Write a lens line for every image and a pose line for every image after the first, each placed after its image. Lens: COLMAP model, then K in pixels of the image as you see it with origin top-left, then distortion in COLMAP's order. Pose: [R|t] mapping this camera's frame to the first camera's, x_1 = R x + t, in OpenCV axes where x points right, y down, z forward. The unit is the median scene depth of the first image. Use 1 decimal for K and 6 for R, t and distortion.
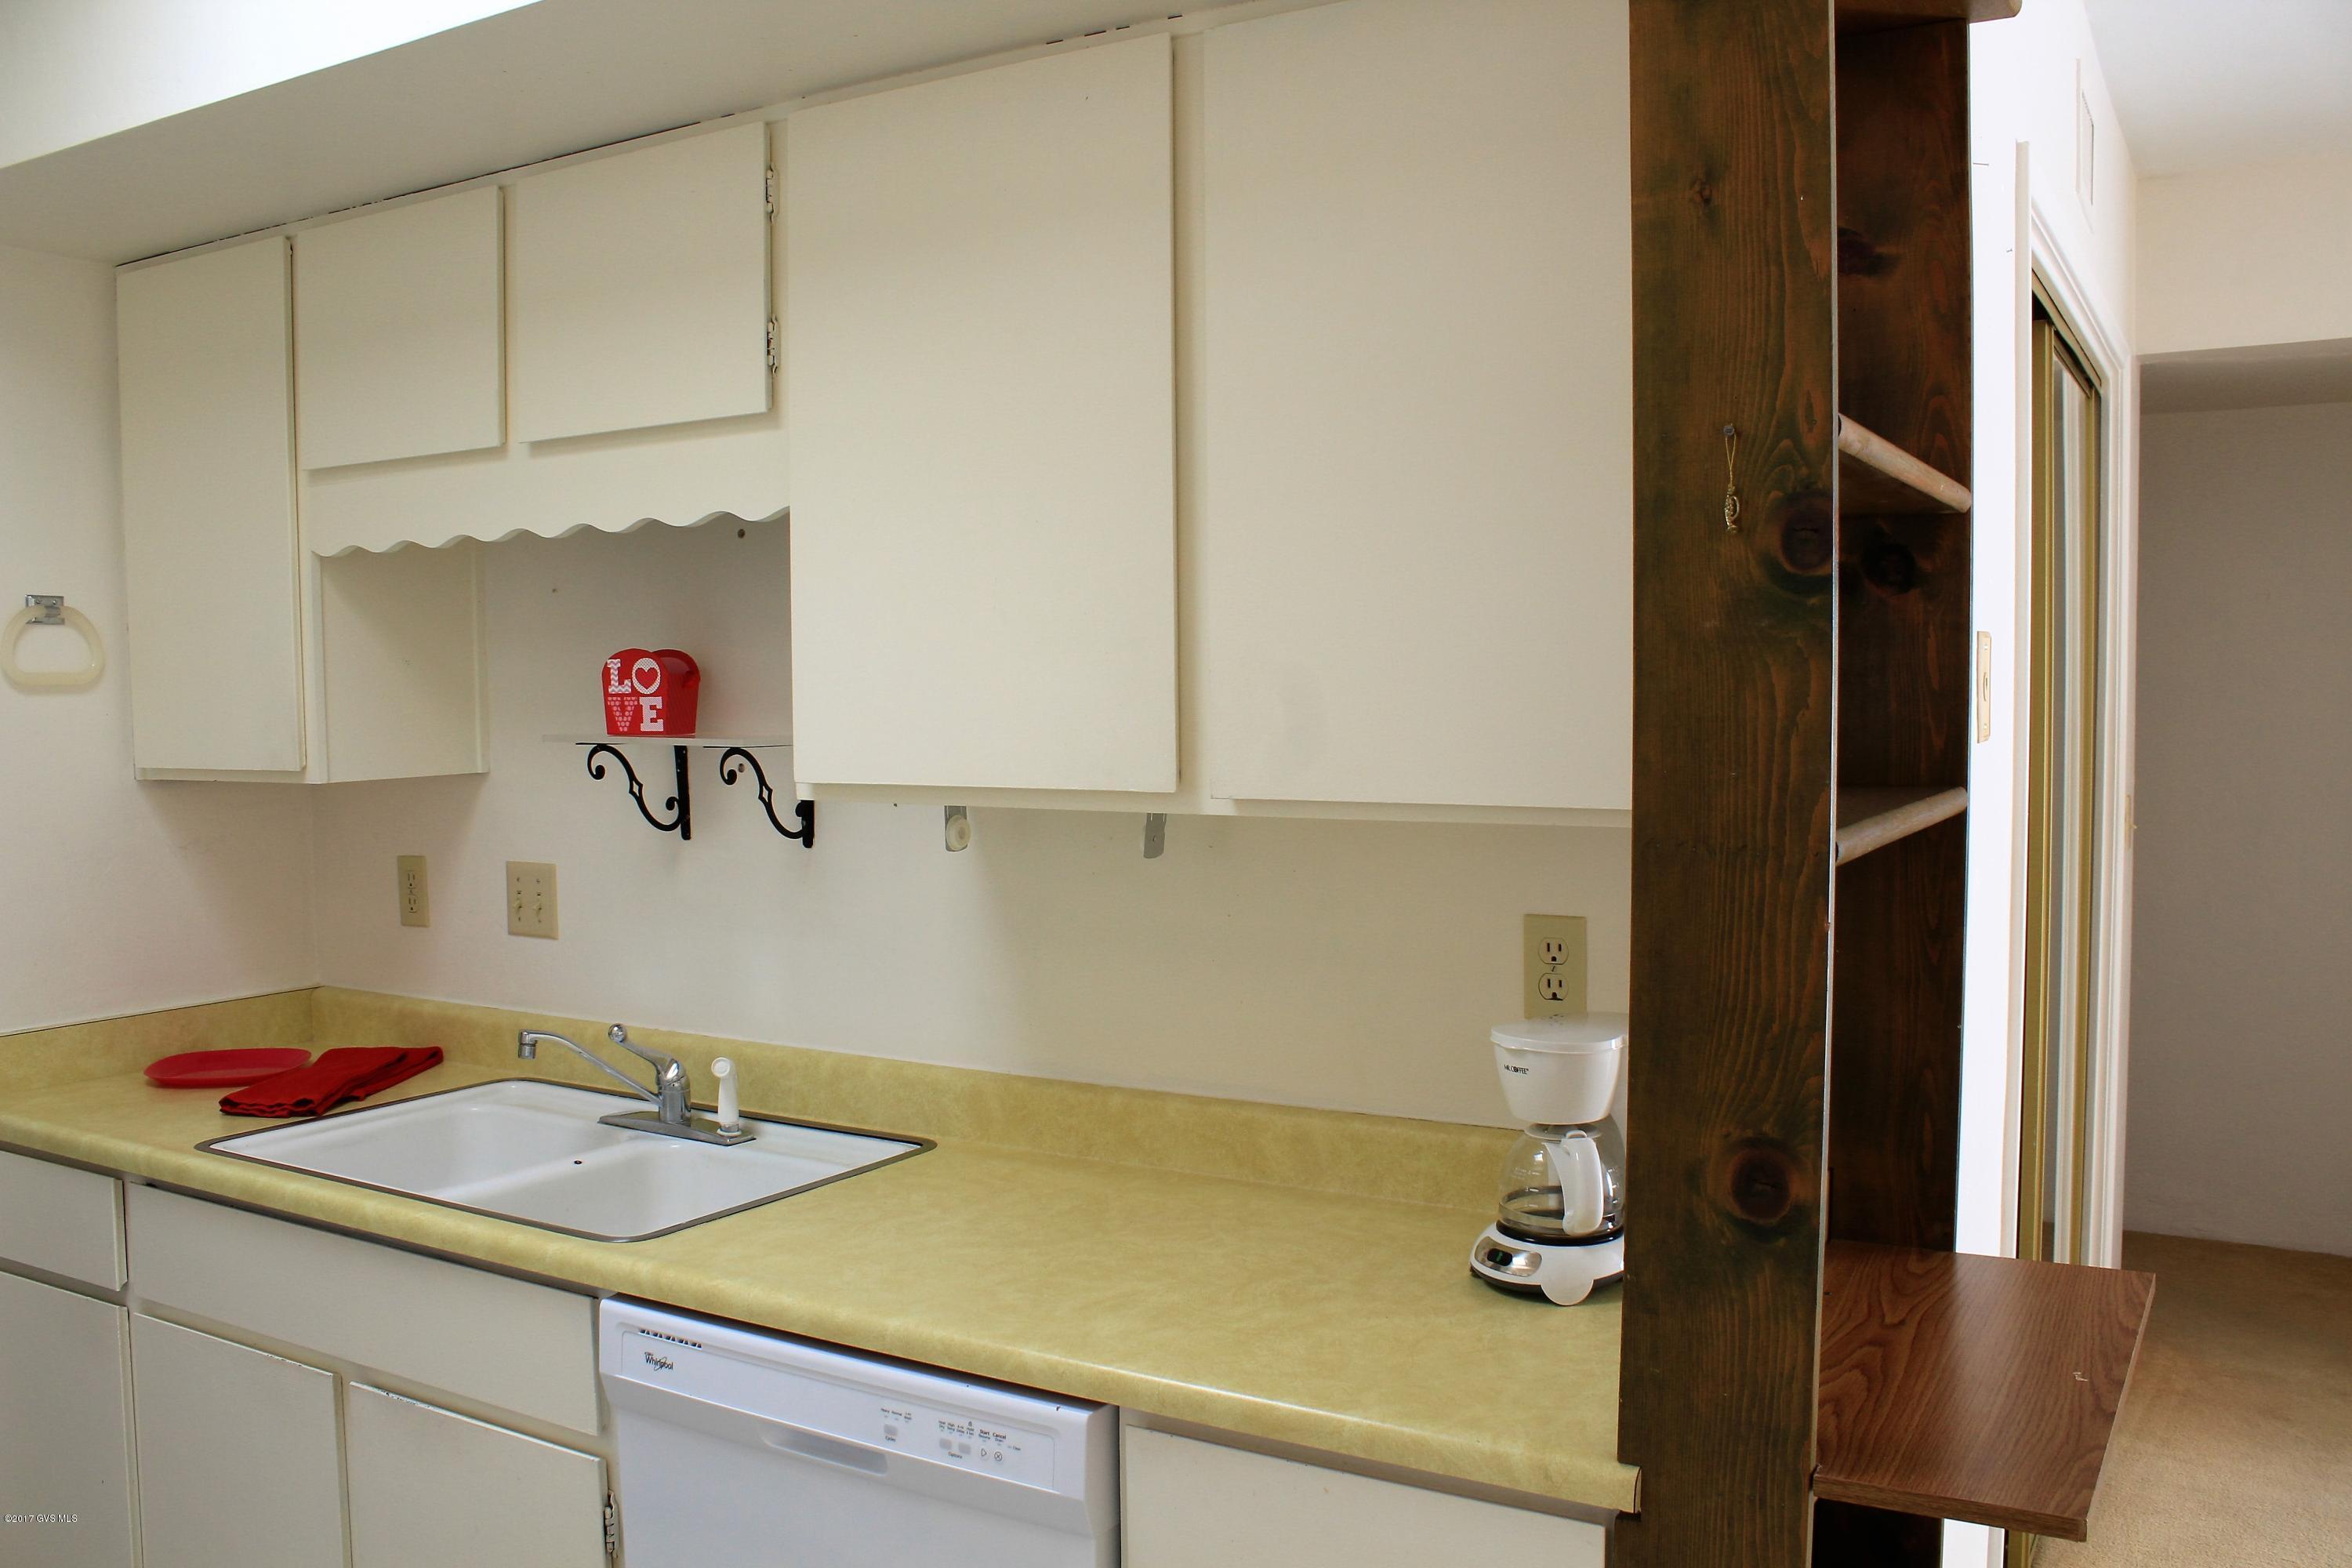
lens RADIAL K [[1963.9, 0, 1143.9], [0, 1963.9, 790.8], [0, 0, 1]] dist [-0.152000, 0.121230]
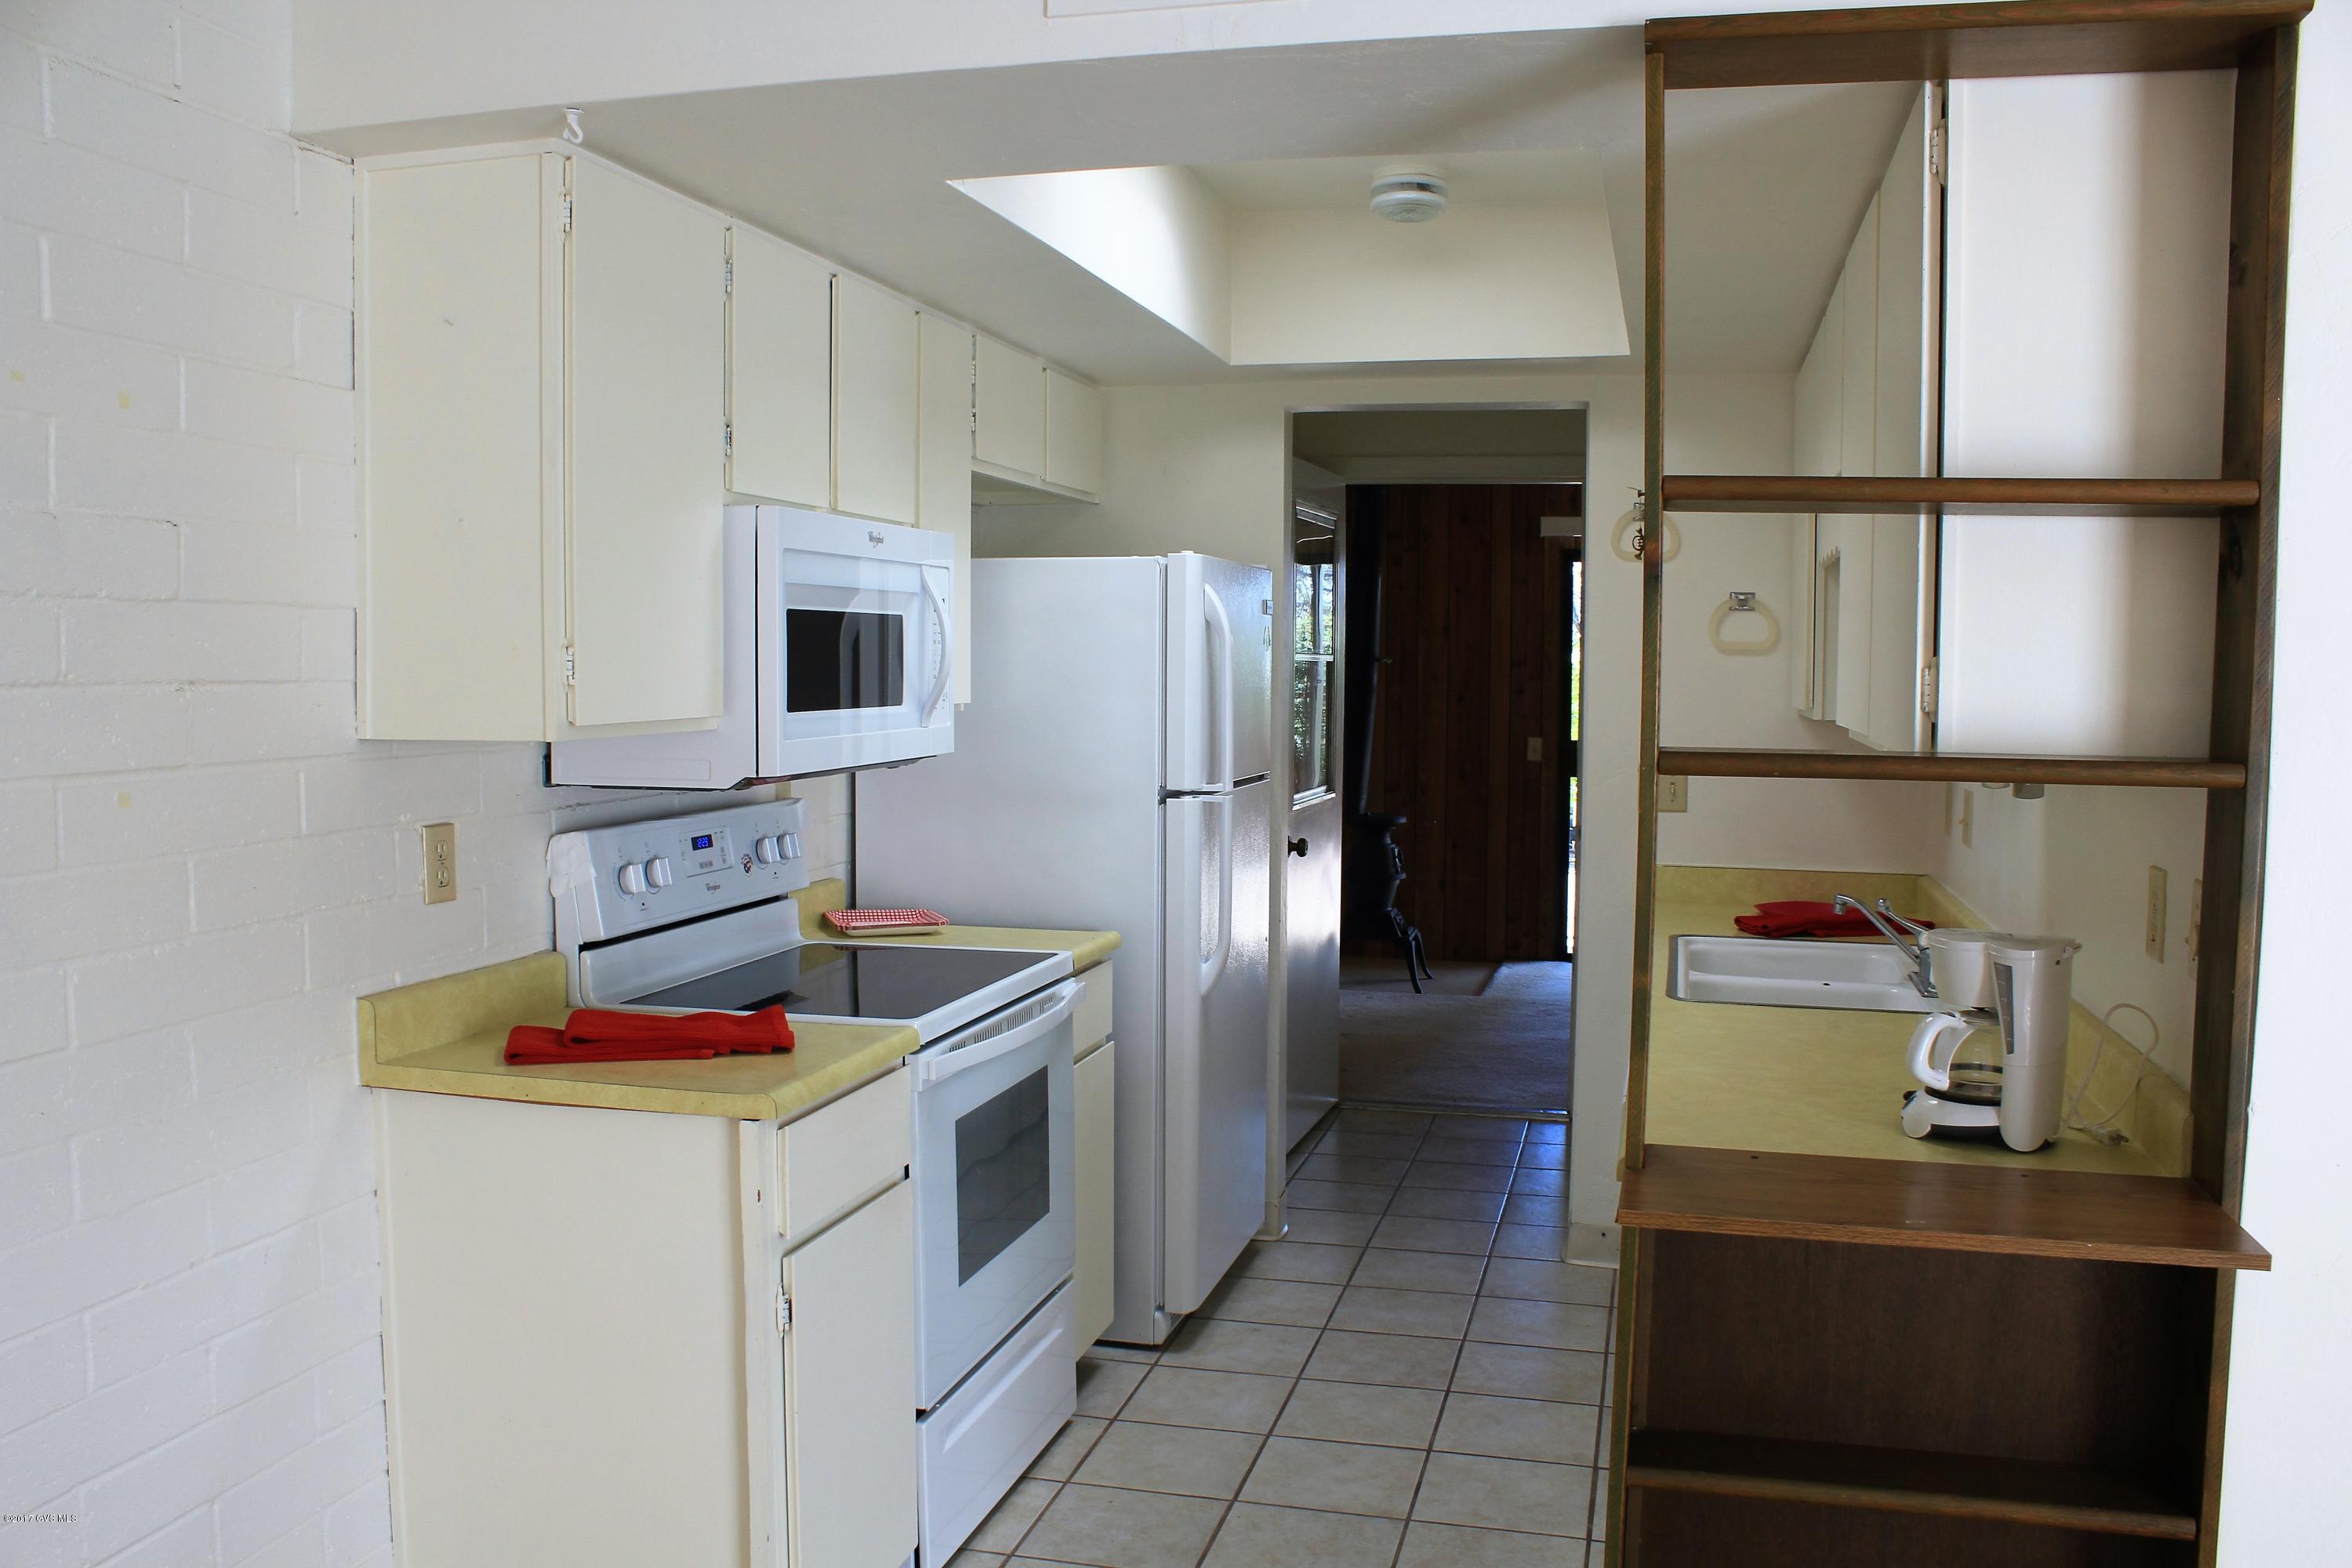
lens RADIAL K [[1963.9, 0, 1143.9], [0, 1963.9, 790.8], [0, 0, 1]] dist [-0.152000, 0.121230]
pose [[0.273386, 0.075350, -0.958949, 0.832900], [-0.060352, 0.996307, 0.061080, -0.007780], [0.960009, 0.041176, 0.276924, 0.087312]]
